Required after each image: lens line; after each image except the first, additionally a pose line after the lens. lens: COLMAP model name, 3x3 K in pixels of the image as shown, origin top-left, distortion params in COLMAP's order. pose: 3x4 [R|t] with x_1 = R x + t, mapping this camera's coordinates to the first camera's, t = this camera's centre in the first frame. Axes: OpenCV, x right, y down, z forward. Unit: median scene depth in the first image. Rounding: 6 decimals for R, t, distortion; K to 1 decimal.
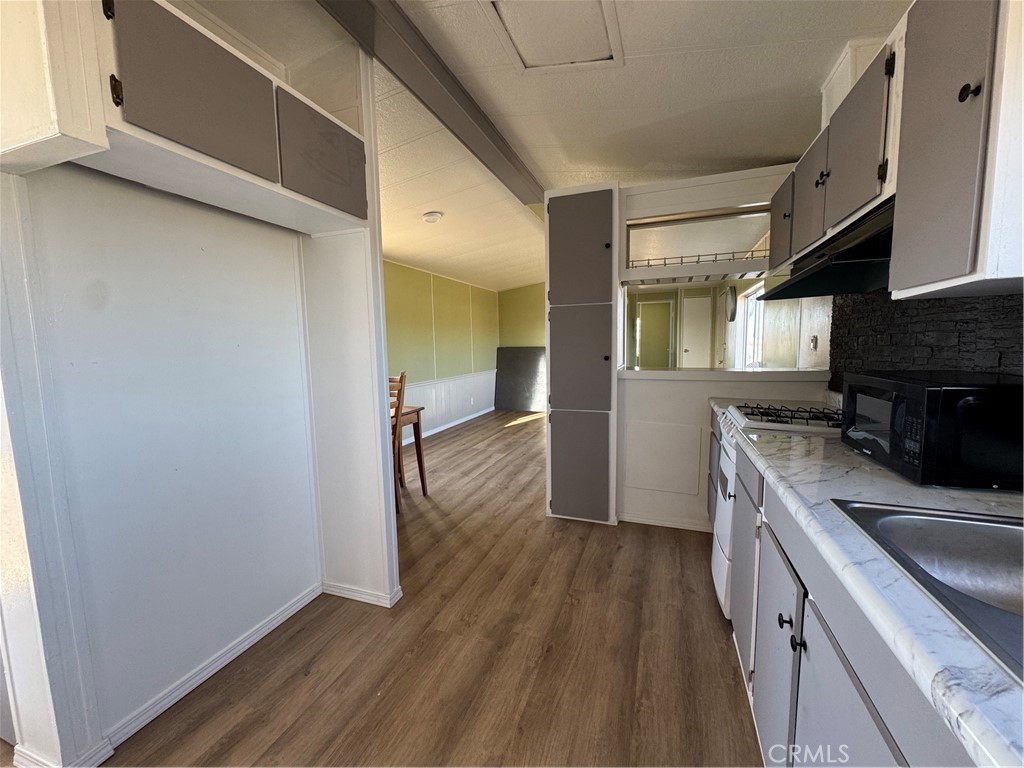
lens RADIAL K [[409.5, 0, 512.4], [0, 409.5, 385.3], [0, 0, 1]] dist [-0.005033, 0.000600]
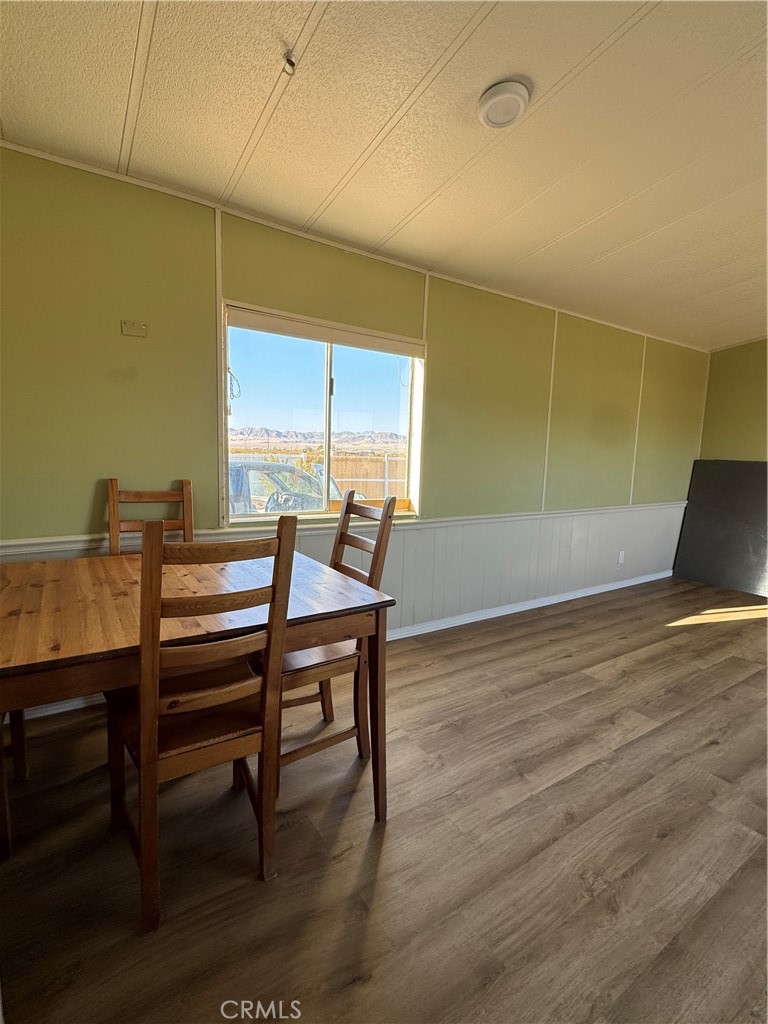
lens RADIAL K [[482.8, 0, 382.4], [0, 482.8, 512.5], [0, 0, 1]] dist [-0.003921, -0.000035]
pose [[0.803372, 0.120194, -0.583221, 0.035959], [-0.104460, 0.992676, 0.060686, -0.079775], [0.586243, 0.012170, 0.810044, 0.967998]]
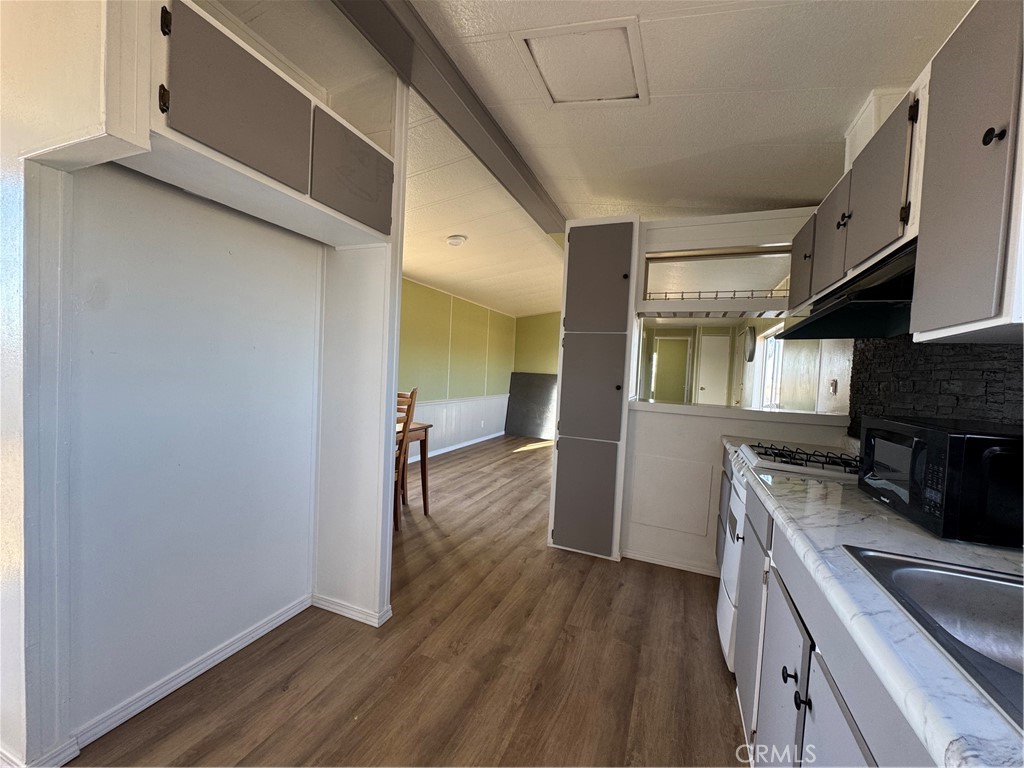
lens RADIAL K [[409.5, 0, 512.3], [0, 409.5, 385.1], [0, 0, 1]] dist [-0.005033, 0.000600]
pose [[0.996943, 0.069179, -0.036310, 0.012253], [-0.071409, 0.995379, -0.064202, 0.011109], [0.031701, 0.066598, 0.997276, 0.005918]]
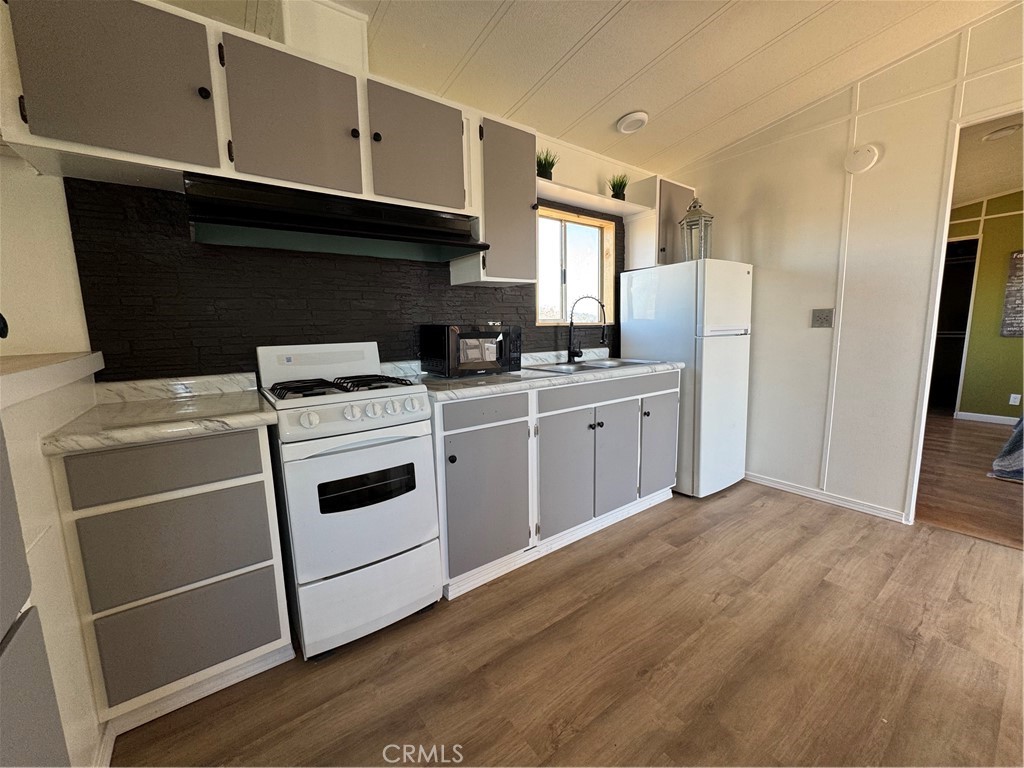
lens RADIAL K [[409.5, 0, 512.4], [0, 409.5, 384.4], [0, 0, 1]] dist [-0.005033, 0.000600]
pose [[-0.839831, -0.050665, 0.540478, -0.076174], [0.080498, 0.973004, 0.216294, -0.075293], [-0.536846, 0.225158, -0.813081, 1.267837]]
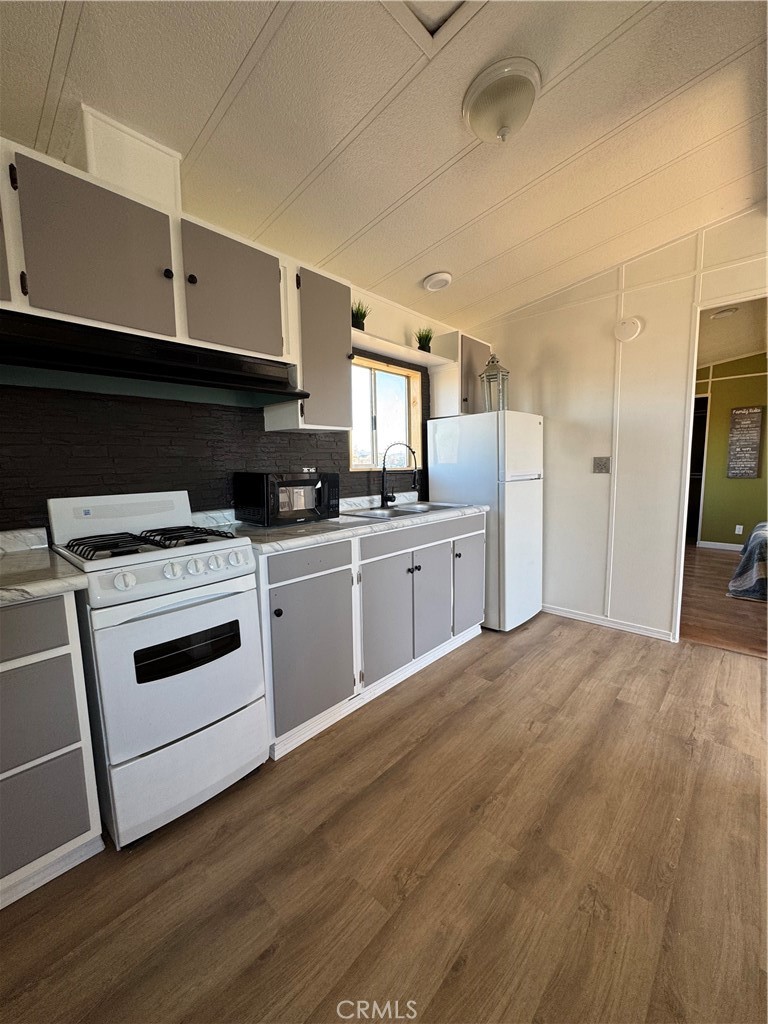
lens RADIAL K [[409.5, 0, 384.8], [0, 409.5, 512.1], [0, 0, 1]] dist [-0.005033, 0.000600]
pose [[-0.925739, -0.019593, 0.377655, -0.032481], [0.061909, 0.977332, 0.202461, -0.098824], [-0.373061, 0.210806, -0.903541, 1.295948]]
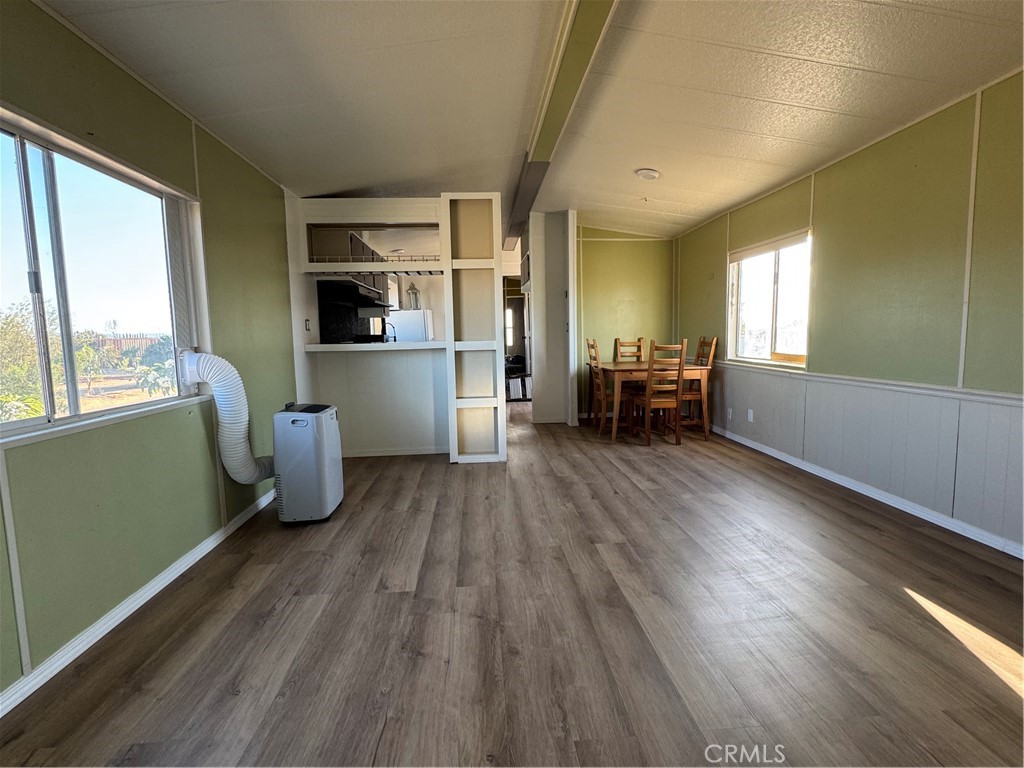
lens RADIAL K [[482.8, 0, 511.5], [0, 482.8, 385.6], [0, 0, 1]] dist [-0.003921, -0.000035]
pose [[-0.911836, 0.076058, -0.403447, 0.938987], [-0.005260, 0.980445, 0.196721, -0.265051], [0.410520, 0.181500, -0.893606, 3.258565]]
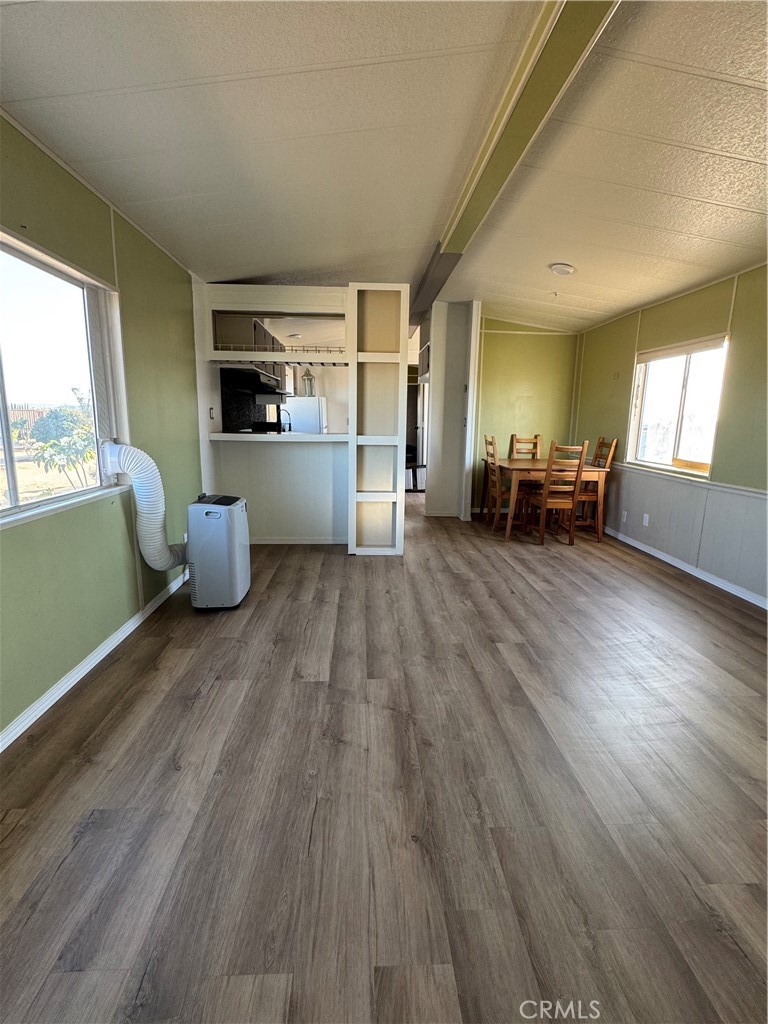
lens RADIAL K [[482.8, 0, 382.8], [0, 482.8, 512.5], [0, 0, 1]] dist [-0.003921, -0.000035]
pose [[-0.922625, 0.073813, -0.378570, 1.012597], [-0.038887, 0.958714, 0.281700, -0.310042], [0.383733, 0.274625, -0.881663, 3.244760]]
